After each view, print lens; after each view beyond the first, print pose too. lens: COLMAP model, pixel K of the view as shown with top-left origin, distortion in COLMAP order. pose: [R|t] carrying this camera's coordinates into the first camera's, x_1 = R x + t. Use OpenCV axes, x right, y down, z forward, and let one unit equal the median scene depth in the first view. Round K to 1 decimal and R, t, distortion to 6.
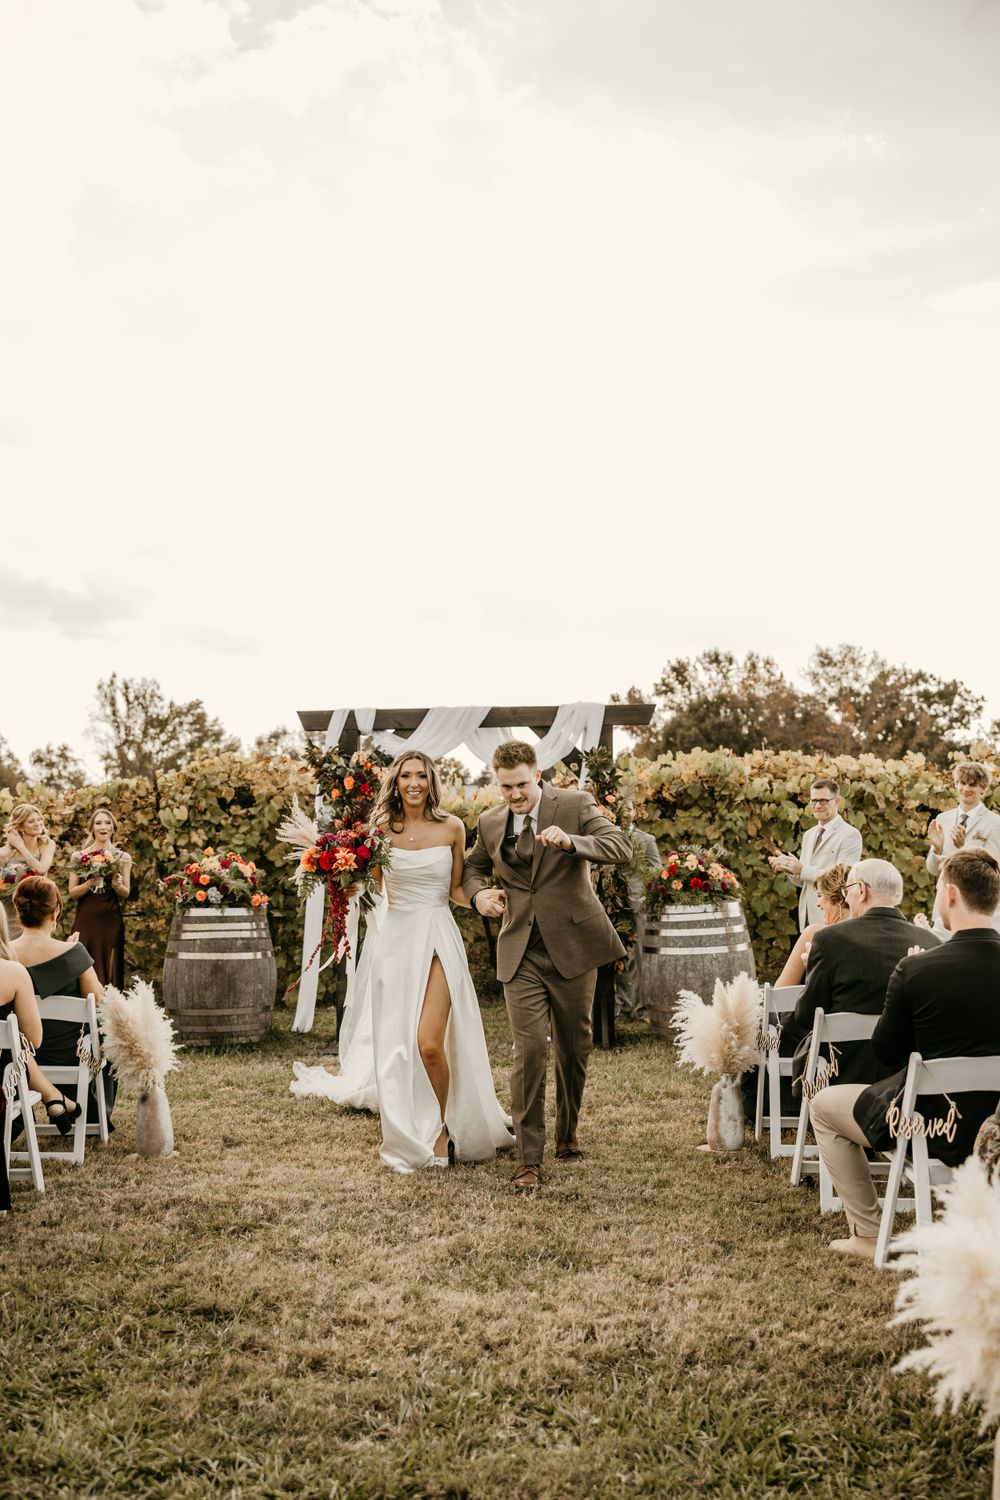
lens RADIAL K [[1546.0, 0, 501.3], [0, 1546.0, 748.4], [0, 0, 1]] dist [-0.008409, 0.000000]
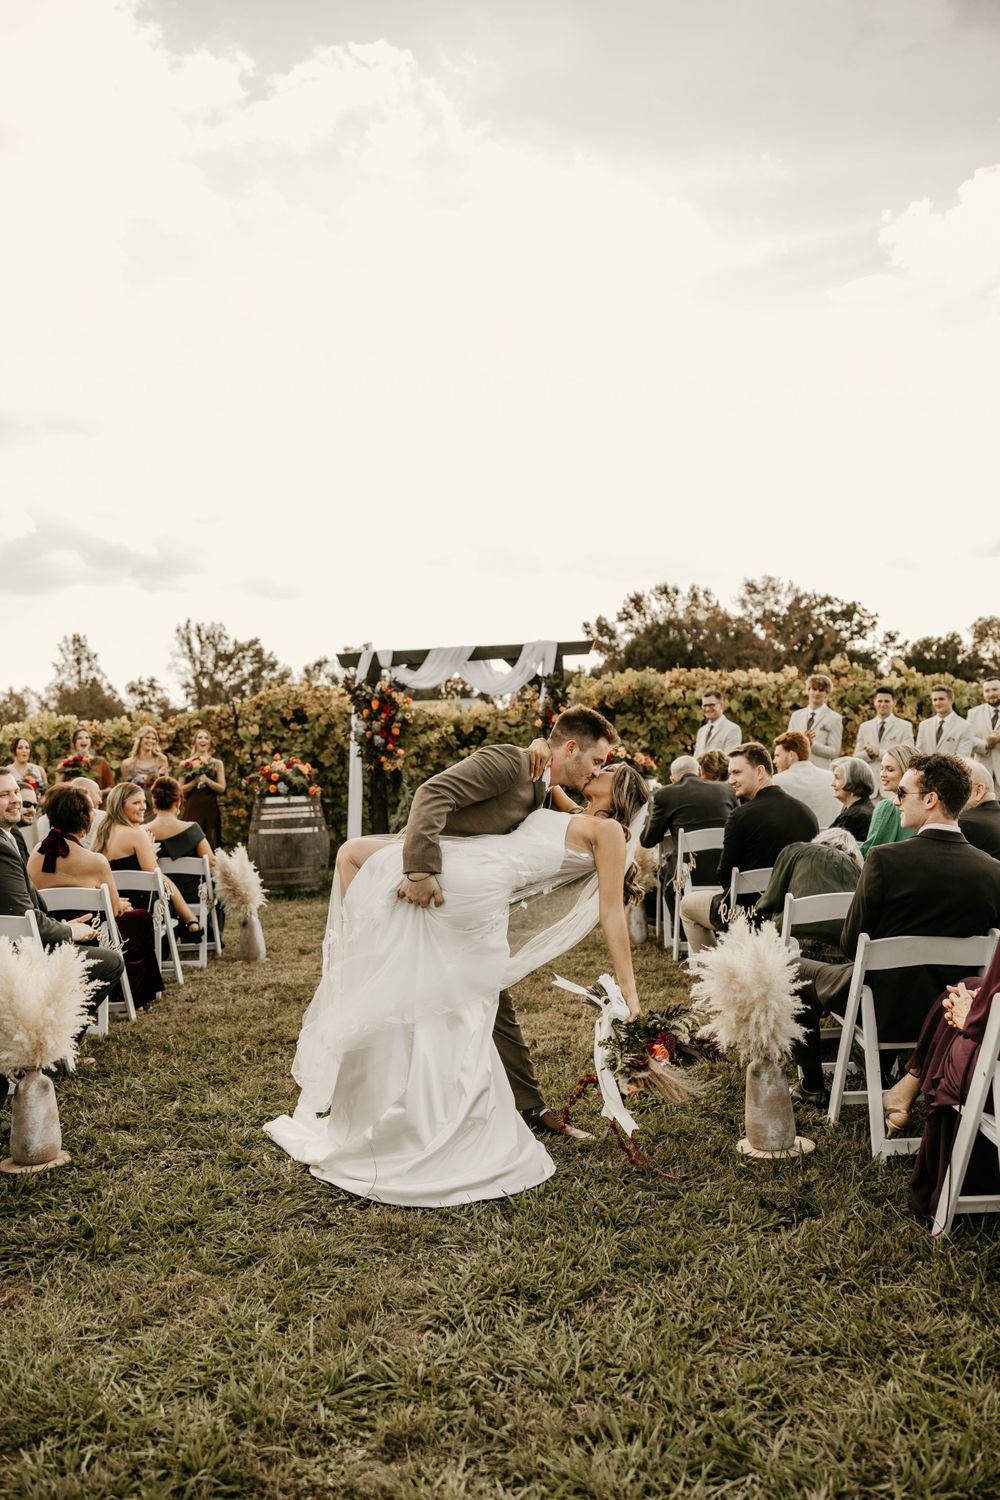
lens RADIAL K [[1235.8, 0, 503.4], [0, 1235.8, 749.0], [0, 0, 1]] dist [0.008072, -0.005416]
pose [[0.999382, -0.035159, 0.000425, 0.014766], [0.035053, 0.997169, 0.066527, -0.007419], [-0.002763, -0.066471, 0.997785, -0.112725]]
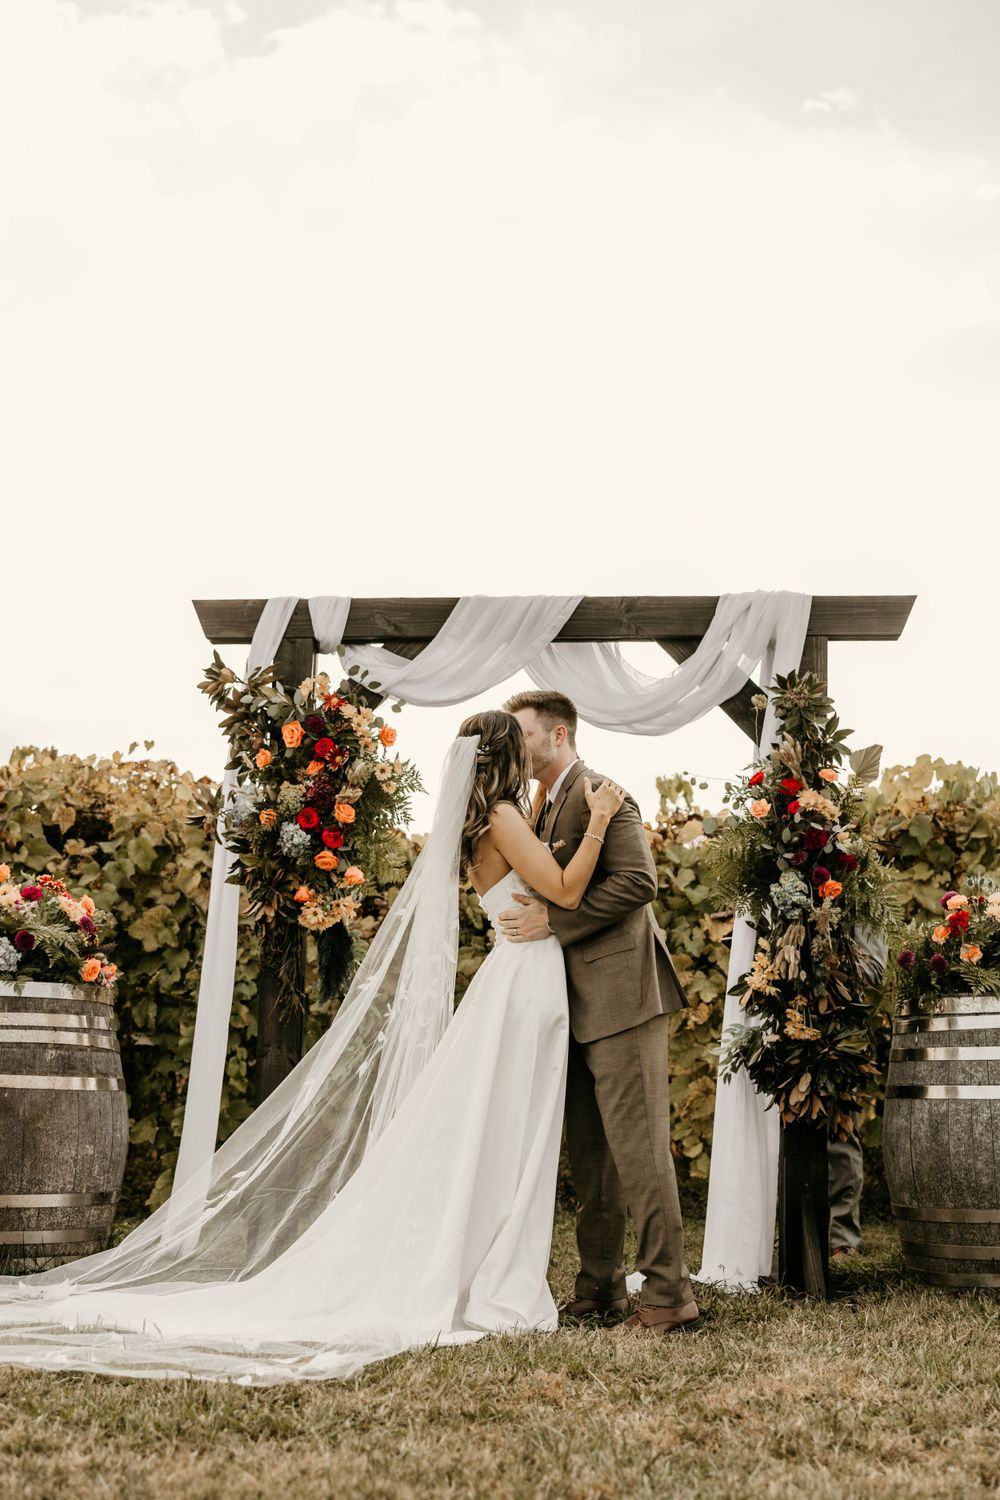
lens RADIAL K [[1946.1, 0, 494.7], [0, 1946.1, 752.9], [0, 0, 1]] dist [0.022918, 0.000000]
pose [[0.999498, 0.028965, 0.012861, -0.041257], [-0.027510, 0.994441, -0.101639, 0.087570], [-0.015734, 0.101234, 0.994738, 0.375818]]
